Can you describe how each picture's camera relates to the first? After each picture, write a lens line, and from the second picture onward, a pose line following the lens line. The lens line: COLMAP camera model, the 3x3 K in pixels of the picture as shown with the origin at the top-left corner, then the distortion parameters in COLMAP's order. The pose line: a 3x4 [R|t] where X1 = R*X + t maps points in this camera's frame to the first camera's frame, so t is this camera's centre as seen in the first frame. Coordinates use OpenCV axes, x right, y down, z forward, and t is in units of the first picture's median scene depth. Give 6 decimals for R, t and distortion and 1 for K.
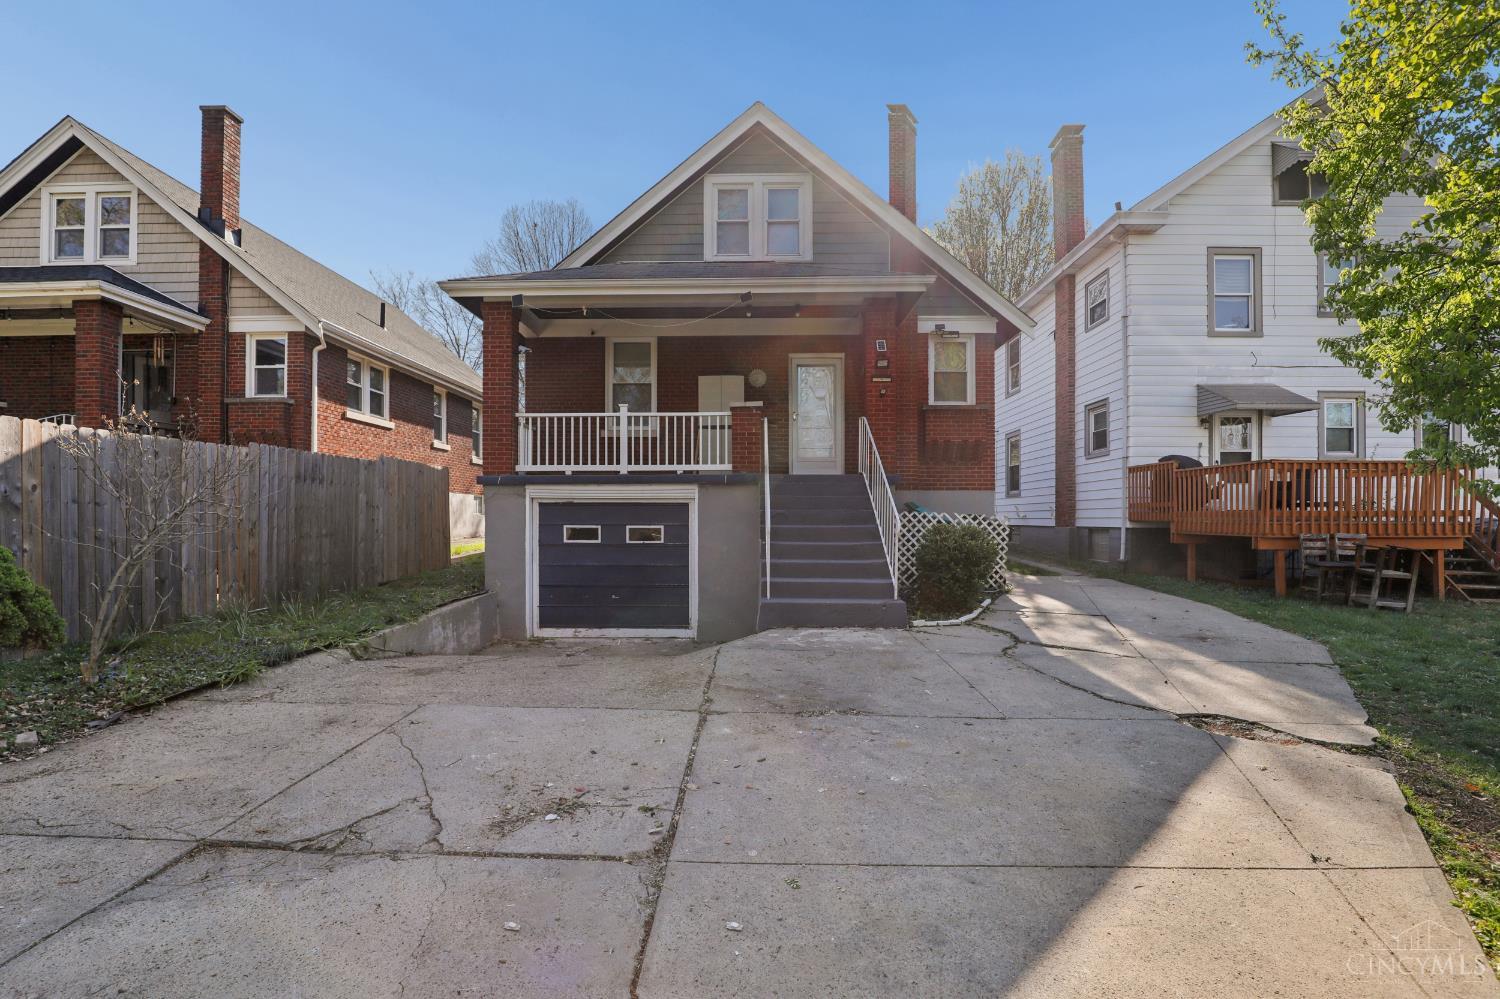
lens RADIAL K [[693.5, 0, 748.8], [0, 693.5, 488.9], [0, 0, 1]] dist [-0.036568, 0.007056]
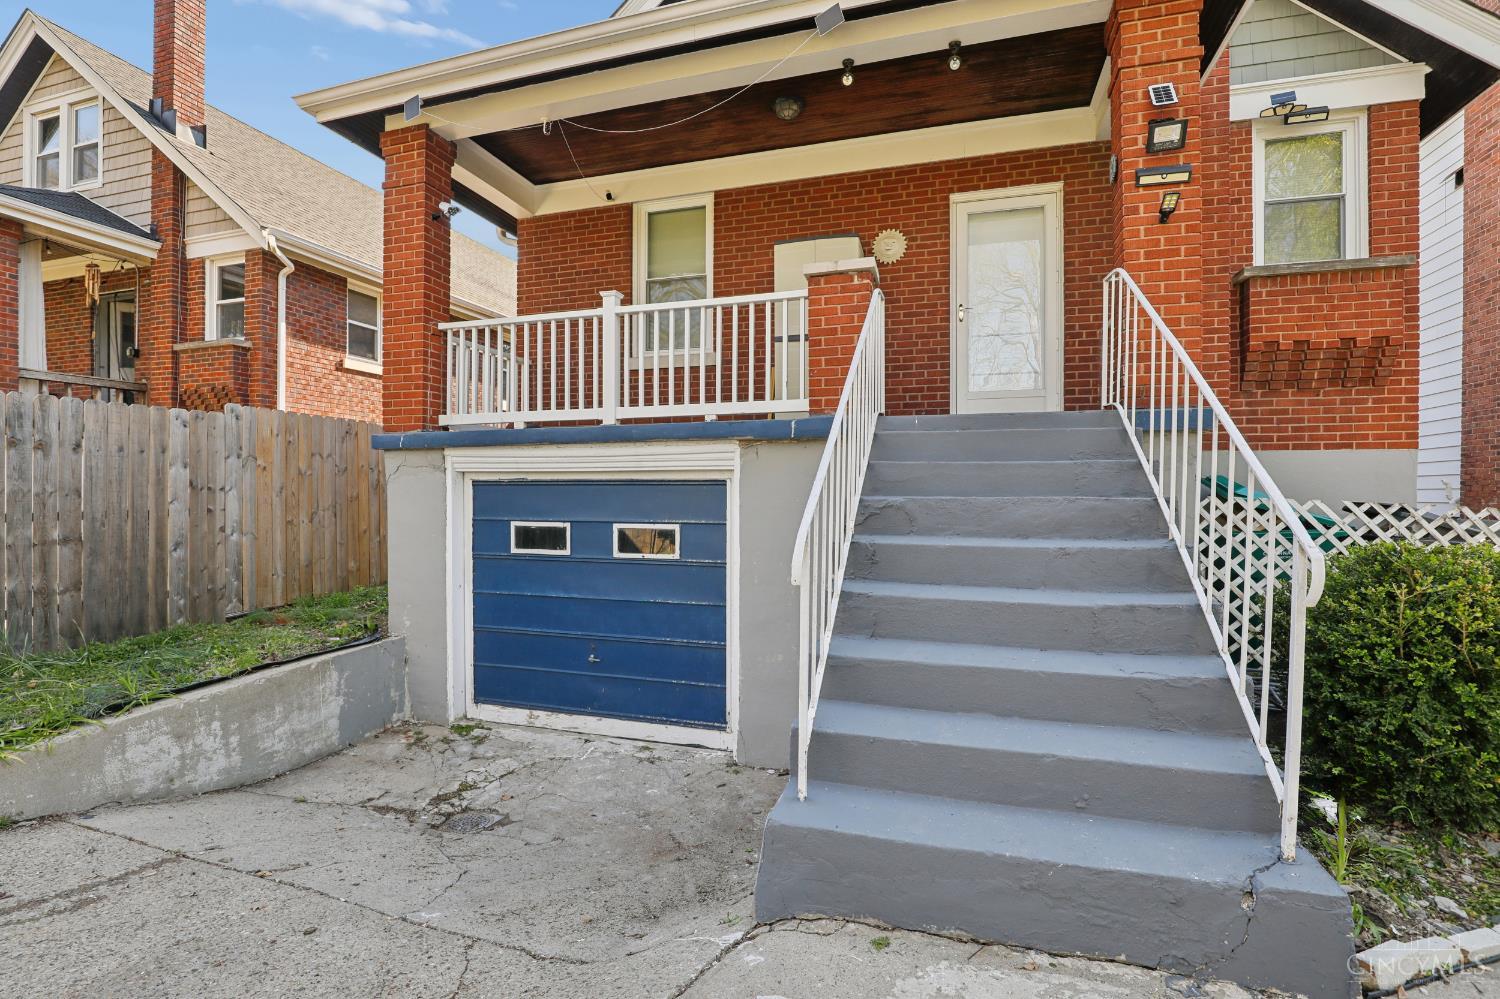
lens RADIAL K [[693.1, 0, 748.8], [0, 693.1, 496.9], [0, 0, 1]] dist [-0.037974, 0.007680]
pose [[0.961703, 0.002811, -0.274080, 0.063925], [0.010527, 0.998831, 0.047183, 0.009361], [0.273893, -0.048262, 0.960549, 0.520758]]
